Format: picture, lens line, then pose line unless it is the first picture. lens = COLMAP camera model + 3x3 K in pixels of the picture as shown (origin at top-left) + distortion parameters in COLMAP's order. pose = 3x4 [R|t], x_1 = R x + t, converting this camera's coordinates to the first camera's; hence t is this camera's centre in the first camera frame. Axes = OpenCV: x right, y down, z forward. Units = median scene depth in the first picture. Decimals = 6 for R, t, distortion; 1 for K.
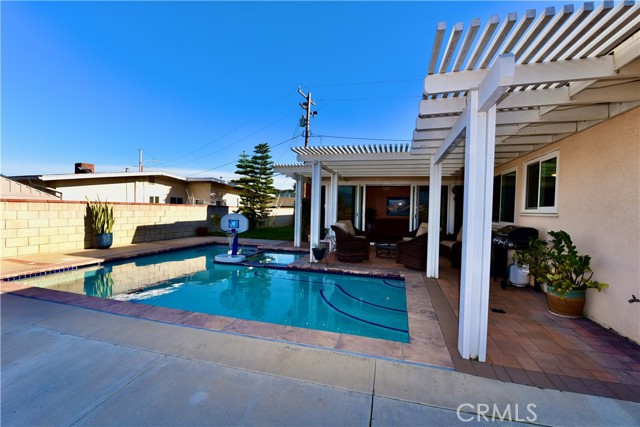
lens RADIAL K [[276.9, 0, 316.5], [0, 276.9, 210.0], [0, 0, 1]] dist [-0.008895, -0.006244]
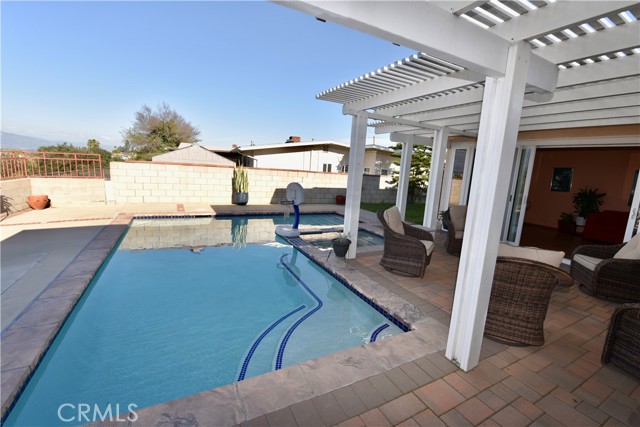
lens RADIAL K [[276.9, 0, 299.7], [0, 276.9, 207.7], [0, 0, 1]] dist [-0.008895, -0.006244]
pose [[0.702628, 0.123650, -0.700732, 0.291656], [-0.050721, 0.990984, 0.124009, -0.015236], [0.709748, -0.051590, 0.702564, 0.310608]]
